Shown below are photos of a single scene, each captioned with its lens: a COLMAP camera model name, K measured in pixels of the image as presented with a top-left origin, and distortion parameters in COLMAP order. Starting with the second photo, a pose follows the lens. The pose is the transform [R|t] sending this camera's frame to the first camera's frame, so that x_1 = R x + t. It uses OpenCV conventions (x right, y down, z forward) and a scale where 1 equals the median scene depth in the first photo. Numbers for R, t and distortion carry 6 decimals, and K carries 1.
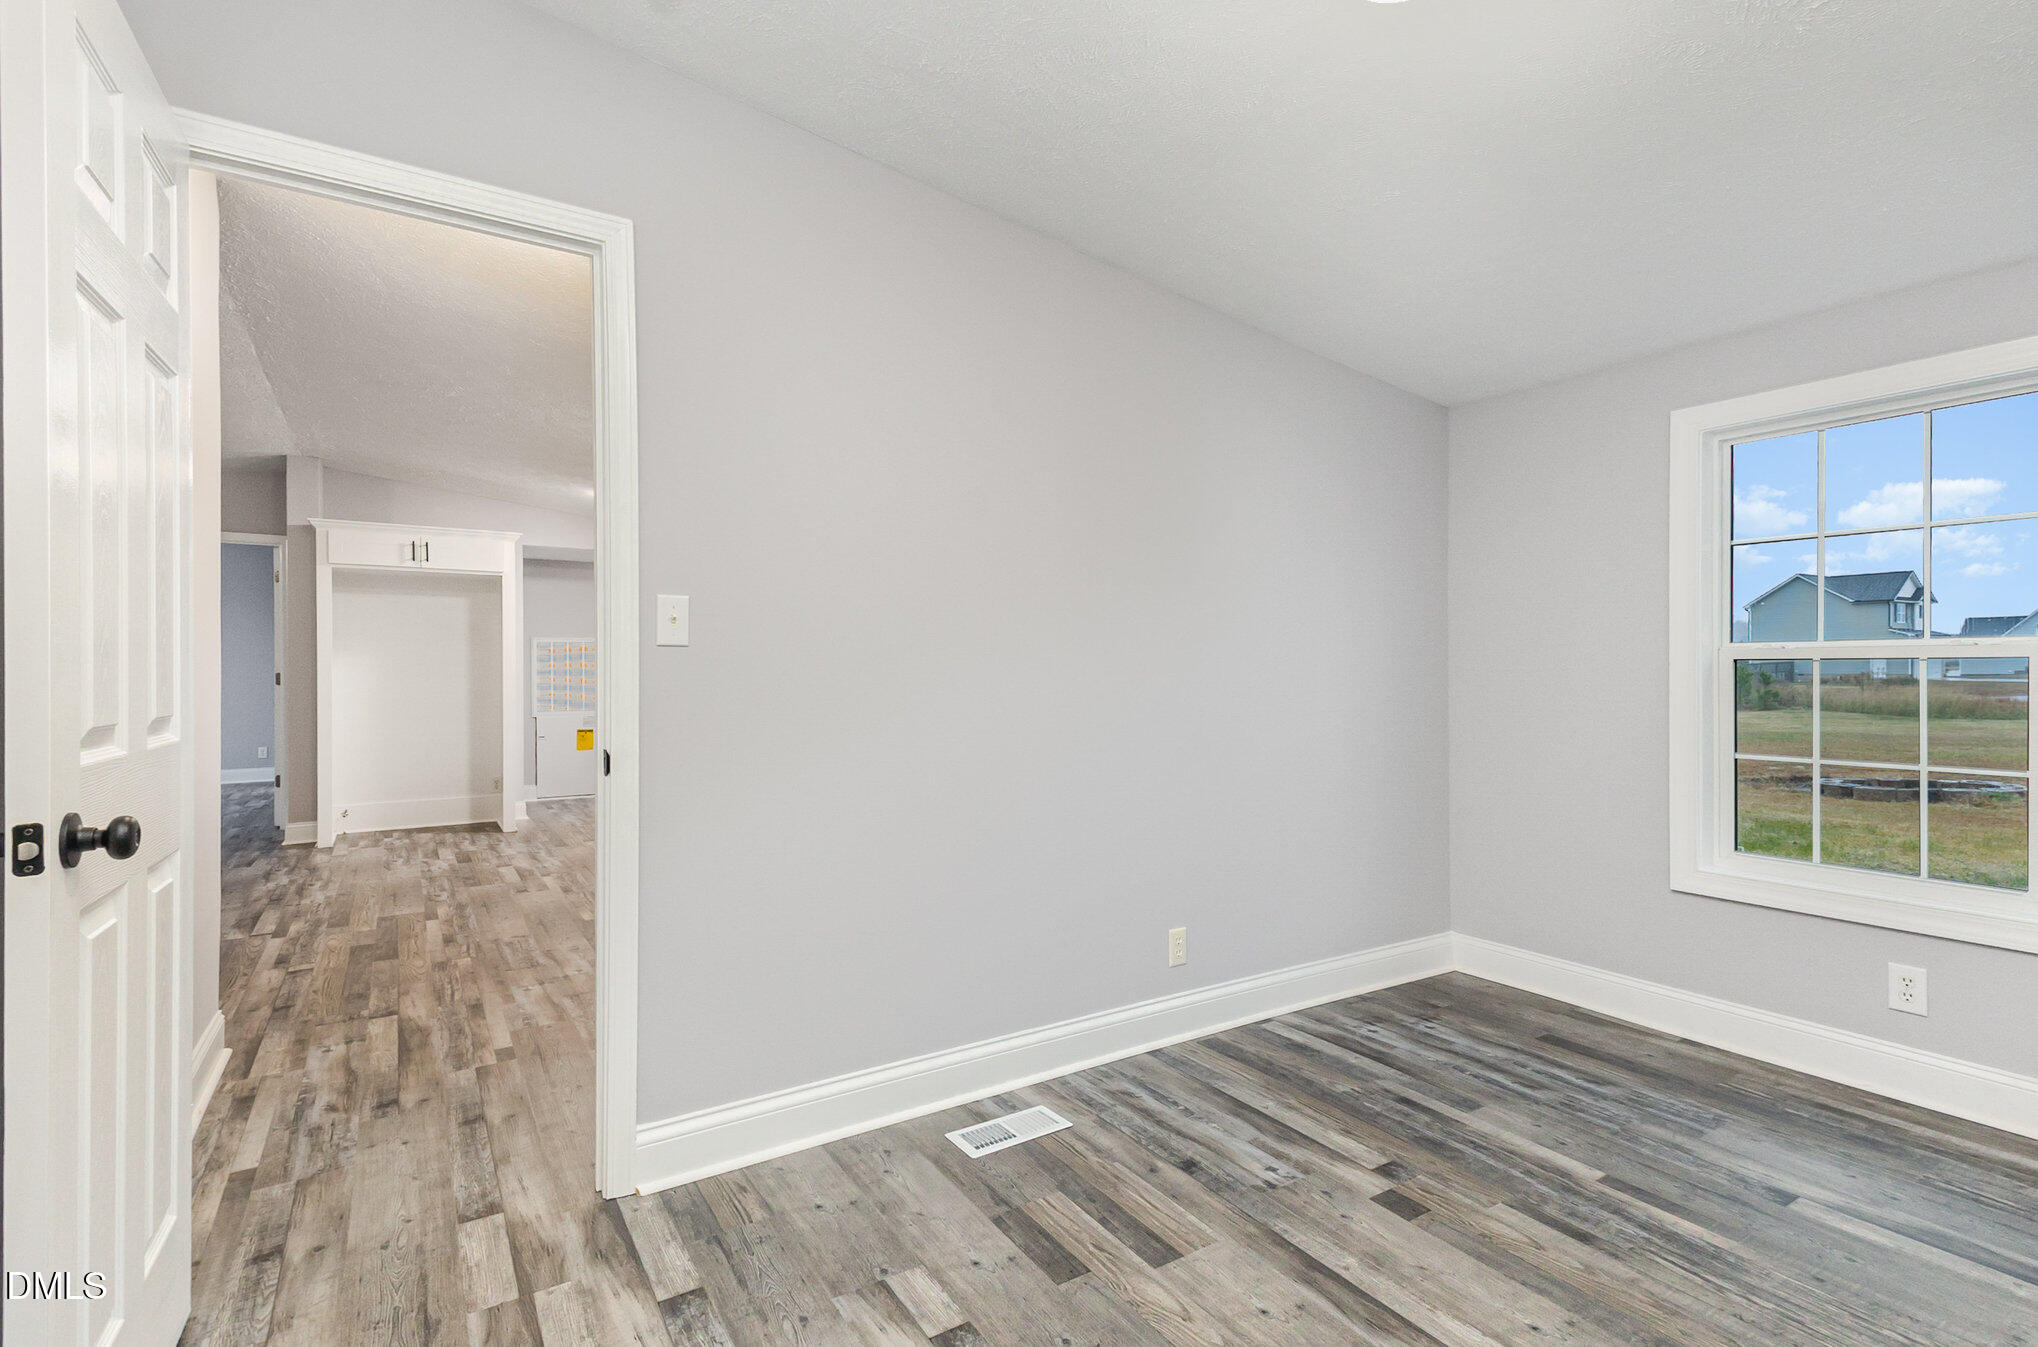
lens RADIAL K [[956.3, 0, 1026.6], [0, 956.3, 683.5], [0, 0, 1]] dist [0.032109, -0.009177]
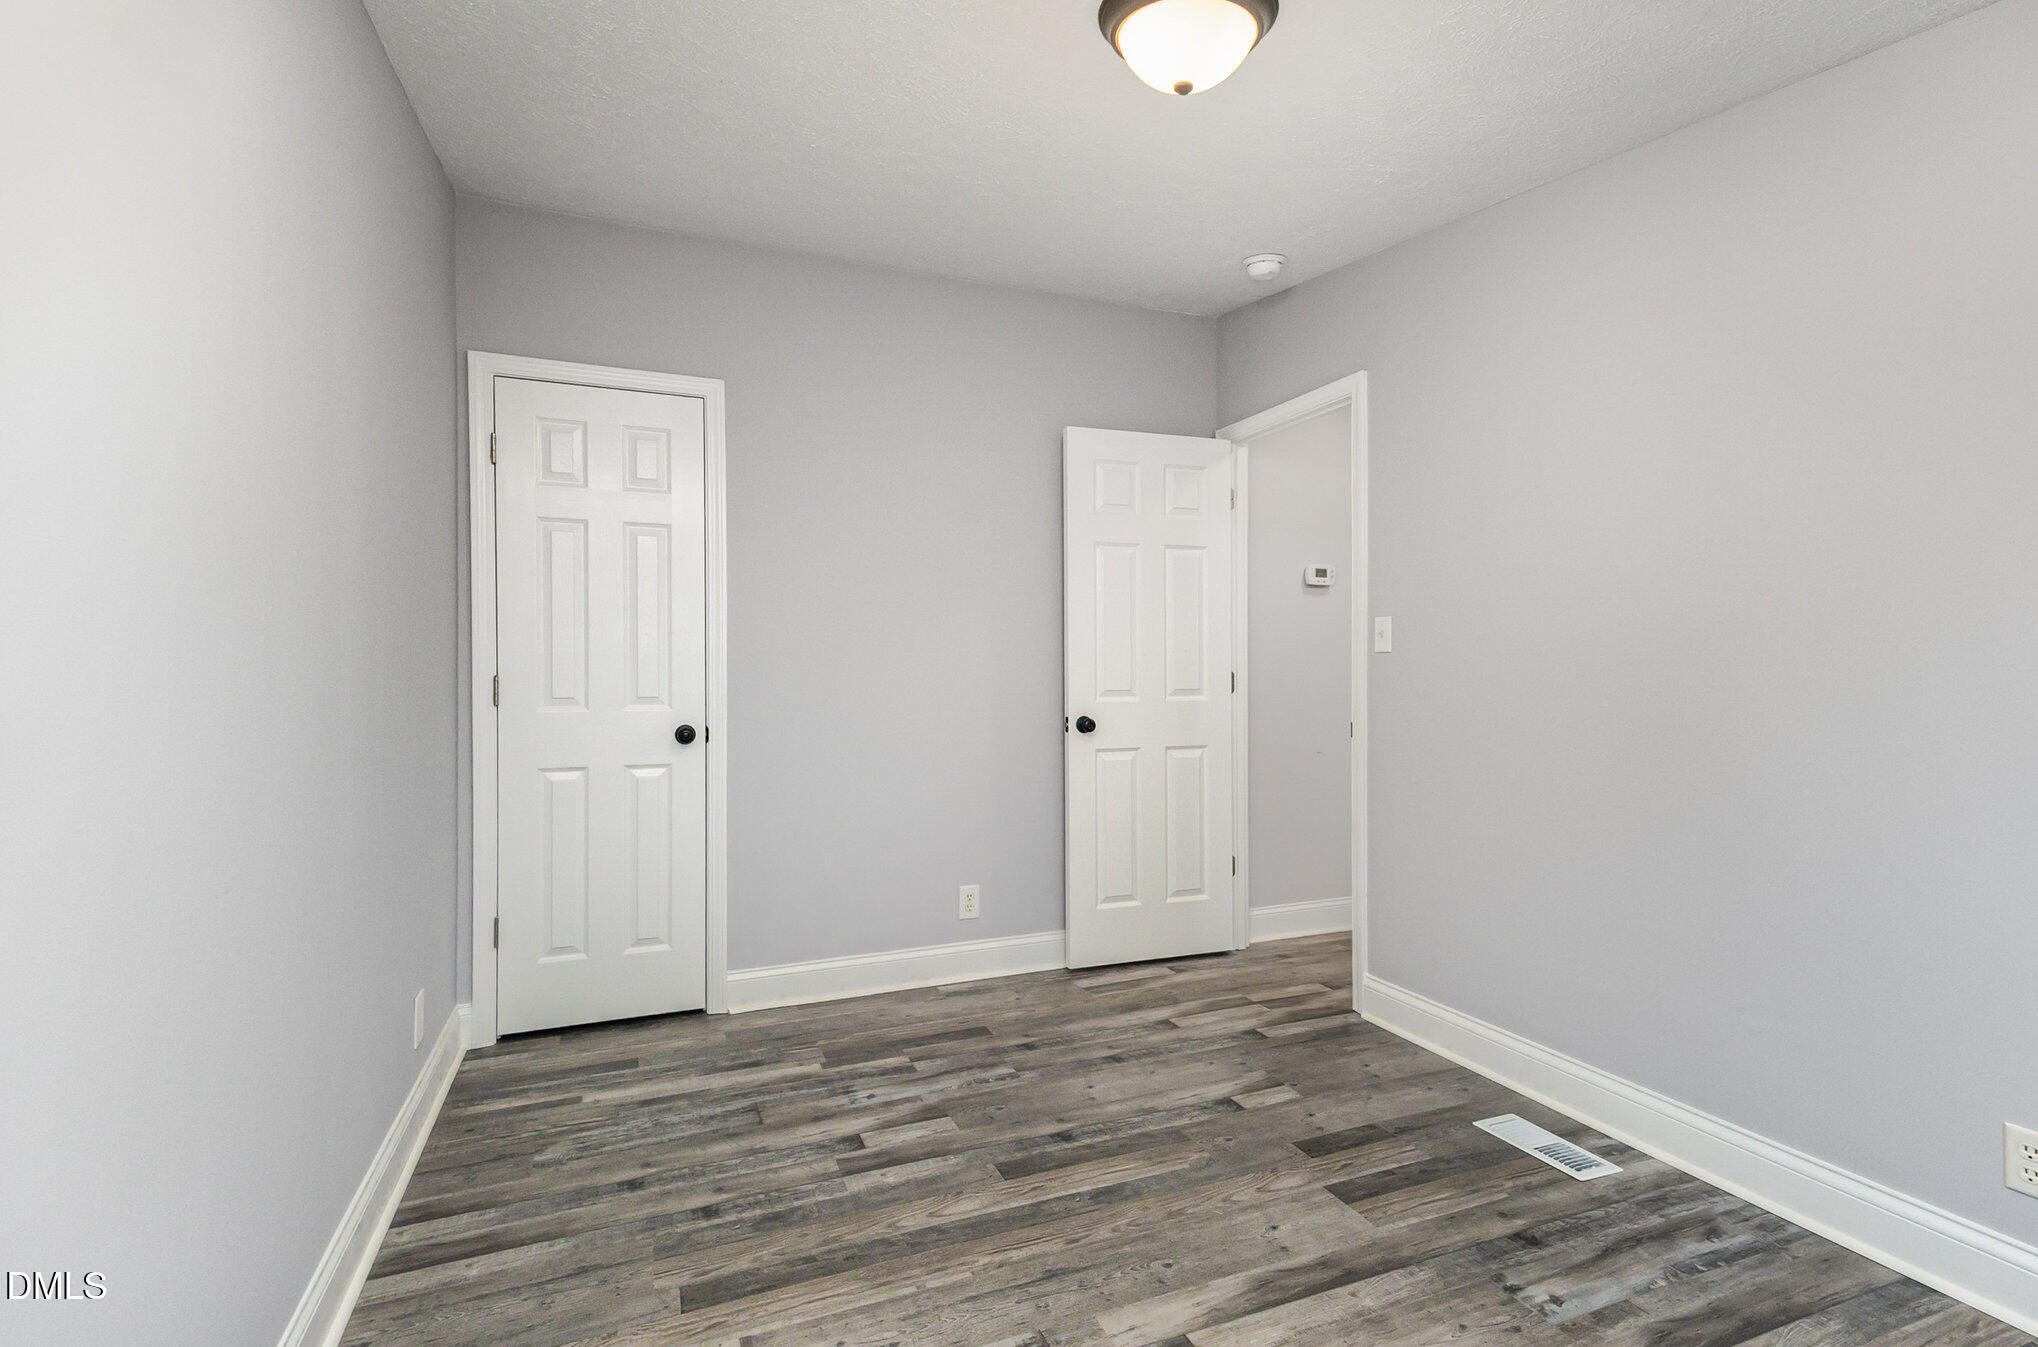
lens RADIAL K [[956.3, 0, 1016.2], [0, 956.3, 682.7], [0, 0, 1]] dist [0.032109, -0.009177]
pose [[-0.188406, 0.014722, -0.981981, 1.159261], [-0.009197, 0.999817, 0.016754, -0.013440], [0.982048, 0.012188, -0.188236, 0.738820]]
